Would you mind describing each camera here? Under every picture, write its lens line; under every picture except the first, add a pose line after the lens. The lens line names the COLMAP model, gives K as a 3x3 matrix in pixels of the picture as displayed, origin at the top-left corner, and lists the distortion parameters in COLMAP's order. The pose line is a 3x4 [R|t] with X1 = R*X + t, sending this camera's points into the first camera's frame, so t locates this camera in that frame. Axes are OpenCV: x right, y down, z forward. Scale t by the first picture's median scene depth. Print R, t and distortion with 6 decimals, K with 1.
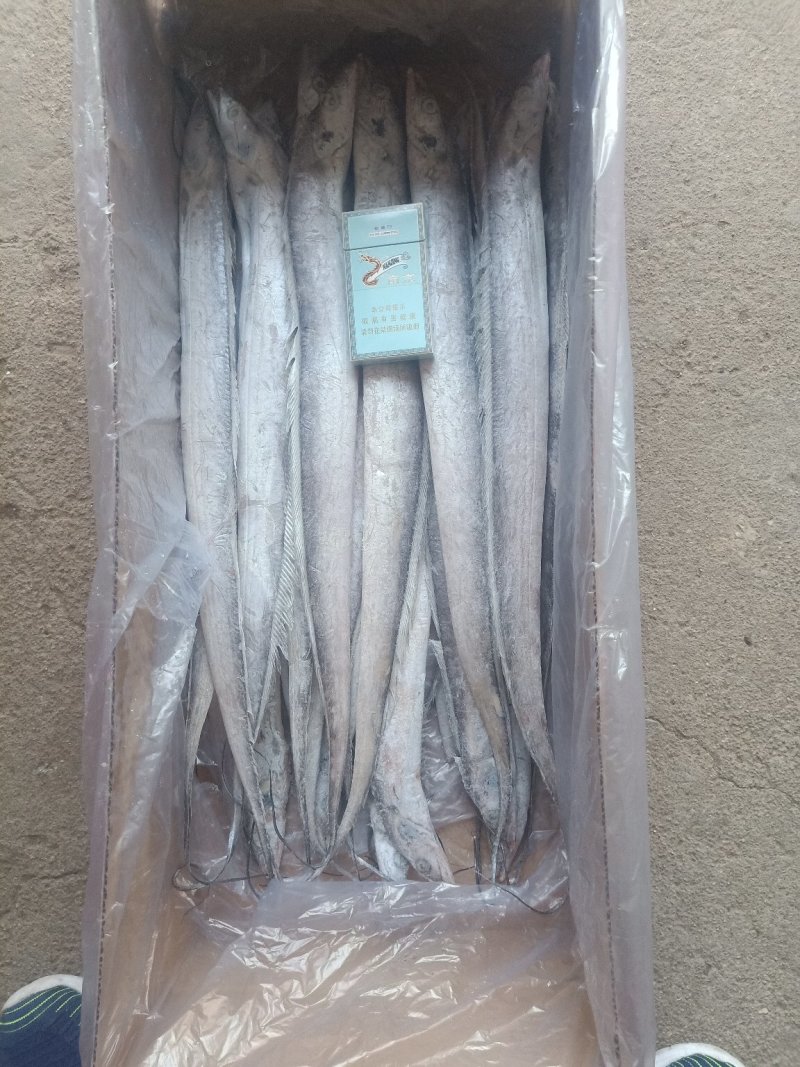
lens RADIAL K [[805.0, 0, 398.8], [0, 805.0, 533.7], [0, 0, 1]] dist [0.029848, -0.015895]
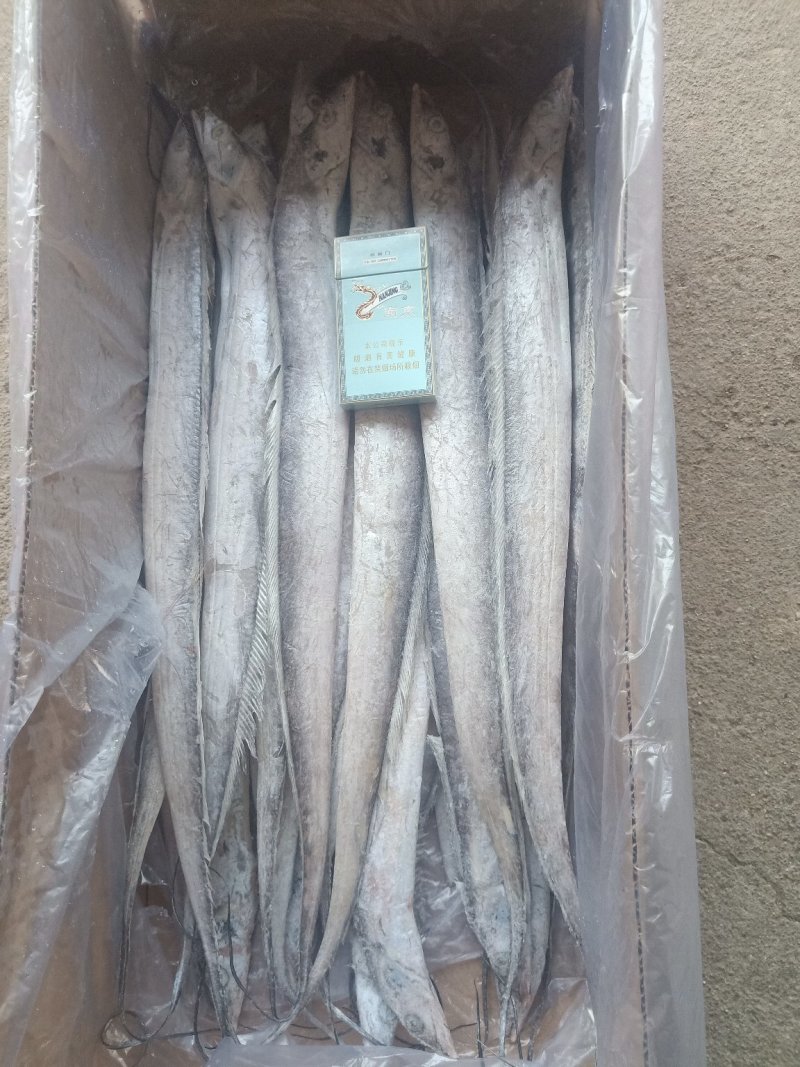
lens RADIAL K [[805.0, 0, 400.6], [0, 805.0, 532.6], [0, 0, 1]] dist [0.029848, -0.015895]
pose [[0.999333, 0.015956, -0.032849, 0.035052], [-0.018676, 0.996270, -0.084248, -0.006320], [0.031382, 0.084806, 0.995903, 0.154381]]
